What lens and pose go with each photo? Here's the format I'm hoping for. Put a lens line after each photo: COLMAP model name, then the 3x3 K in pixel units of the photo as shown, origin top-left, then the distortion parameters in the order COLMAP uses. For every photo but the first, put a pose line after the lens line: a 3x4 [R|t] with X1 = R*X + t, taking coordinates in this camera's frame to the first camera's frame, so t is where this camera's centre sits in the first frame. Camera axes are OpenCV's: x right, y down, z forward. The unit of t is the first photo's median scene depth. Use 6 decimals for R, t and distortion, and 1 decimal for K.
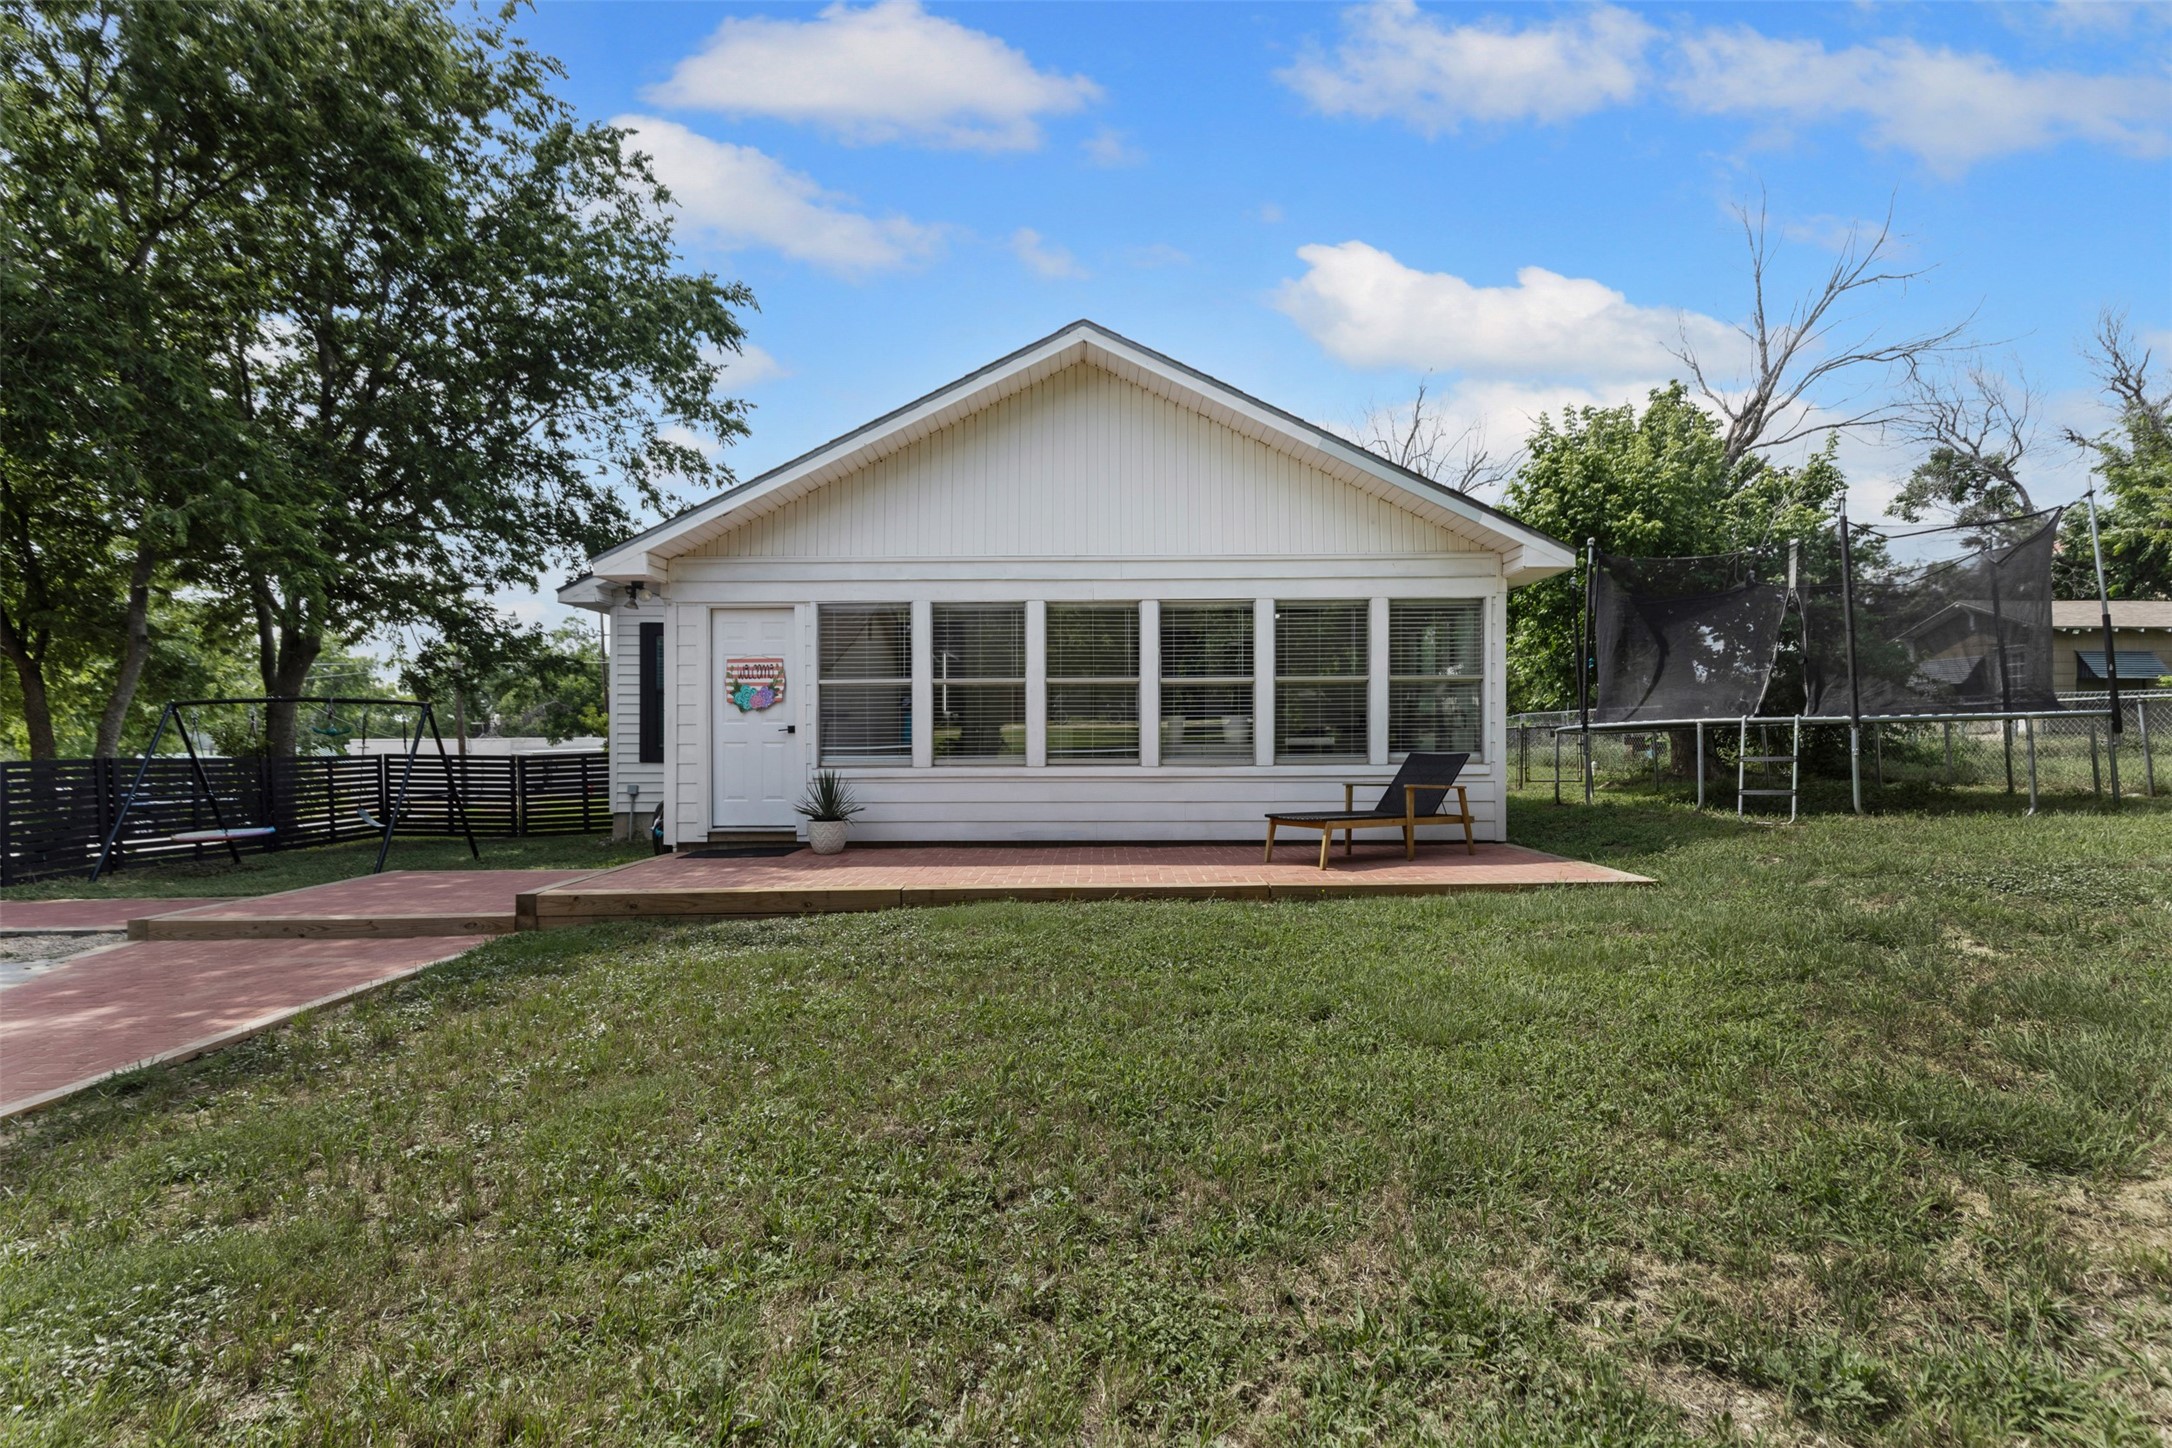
lens RADIAL K [[993.4, 0, 1101.1], [0, 993.4, 717.6], [0, 0, 1]] dist [0.007748, -0.002355]
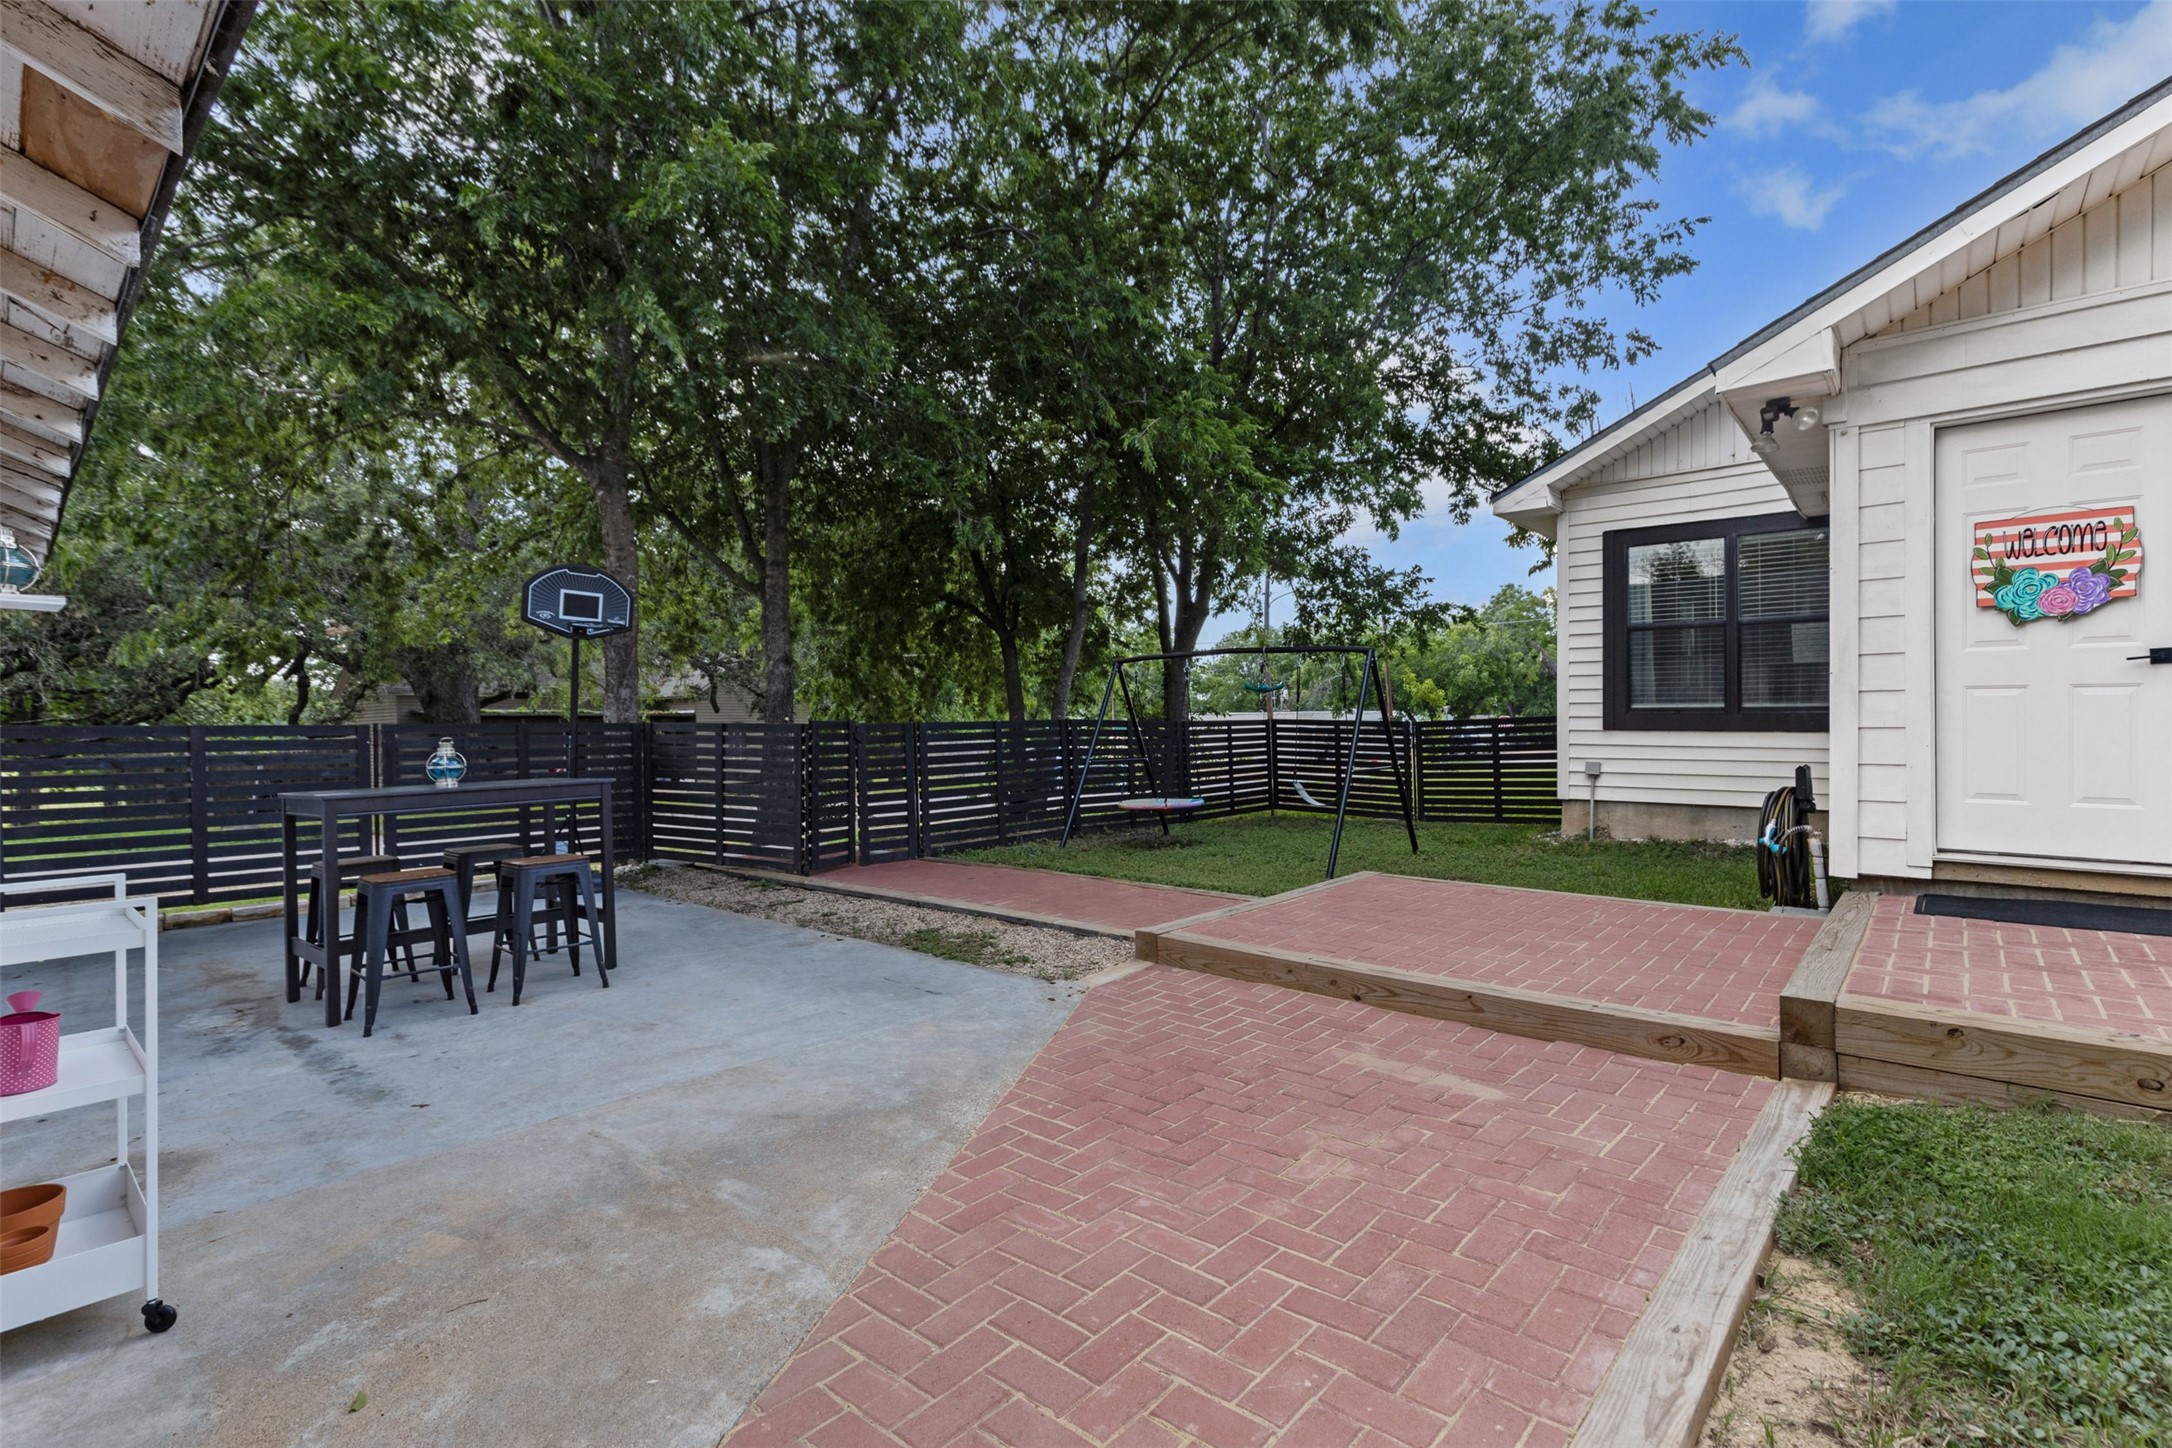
lens RADIAL K [[993.4, 0, 1080.6], [0, 993.4, 725.5], [0, 0, 1]] dist [0.007748, -0.002355]
pose [[0.743485, 0.003689, -0.668742, -0.371486], [0.018776, 0.999475, 0.026389, 0.022421], [0.668489, -0.032176, 0.743026, 0.313249]]
